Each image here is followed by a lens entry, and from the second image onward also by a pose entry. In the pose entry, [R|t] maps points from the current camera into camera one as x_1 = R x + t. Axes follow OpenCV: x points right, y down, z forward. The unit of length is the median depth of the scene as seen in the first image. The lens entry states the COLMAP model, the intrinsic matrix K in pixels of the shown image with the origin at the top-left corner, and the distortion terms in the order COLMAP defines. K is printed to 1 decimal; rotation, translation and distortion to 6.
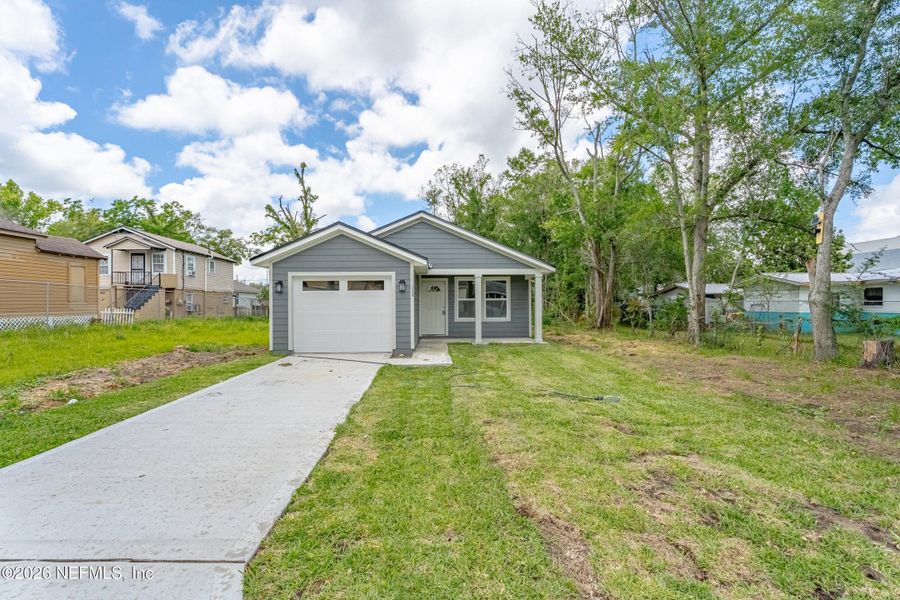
lens RADIAL K [[404.6, 0, 449.5], [0, 404.6, 302.5], [0, 0, 1]] dist [-0.000013, 0.001821]
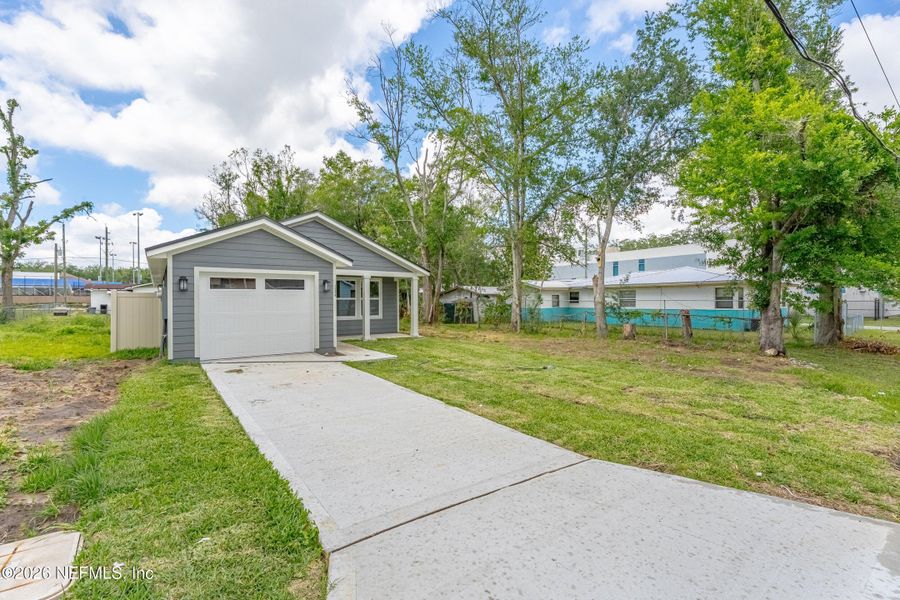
lens RADIAL K [[404.6, 0, 451.5], [0, 404.6, 300.7], [0, 0, 1]] dist [-0.000013, 0.001821]
pose [[0.823077, 0.002058, 0.567926, -0.356045], [-0.003144, 0.999995, 0.000934, -0.004528], [-0.567921, -0.002554, 0.823079, -0.012670]]
